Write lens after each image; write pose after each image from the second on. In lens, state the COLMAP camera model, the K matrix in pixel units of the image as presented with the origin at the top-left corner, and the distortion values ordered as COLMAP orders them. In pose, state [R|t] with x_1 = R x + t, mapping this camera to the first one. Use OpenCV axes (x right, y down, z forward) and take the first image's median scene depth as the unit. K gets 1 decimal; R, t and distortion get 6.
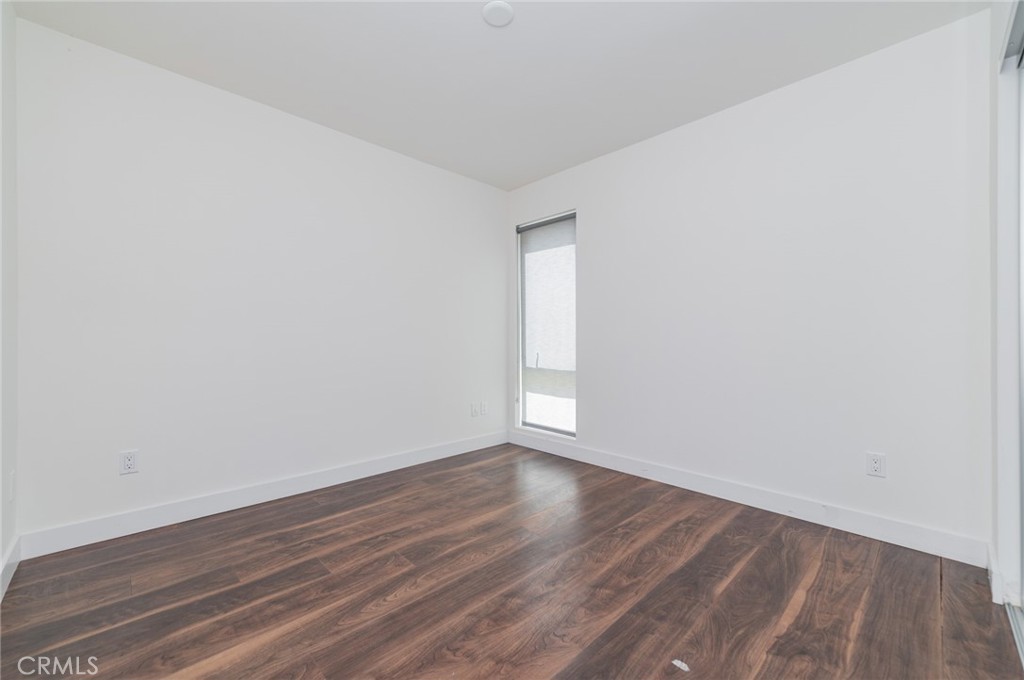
lens RADIAL K [[400.1, 0, 512.3], [0, 400.1, 338.7], [0, 0, 1]] dist [-0.000598, -0.000070]
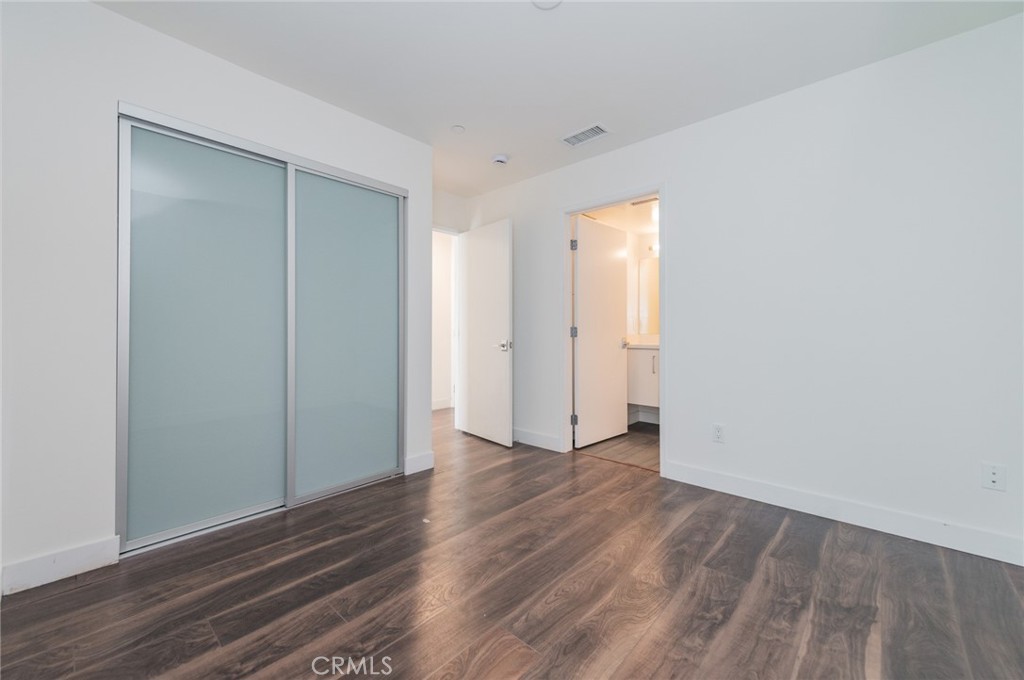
lens RADIAL K [[400.1, 0, 511.7], [0, 400.1, 336.7], [0, 0, 1]] dist [-0.000598, -0.000070]
pose [[-0.997915, -0.002074, -0.064510, 0.106953], [-0.002380, 0.999986, 0.004669, -0.011623], [0.064500, 0.004813, -0.997906, 1.931340]]
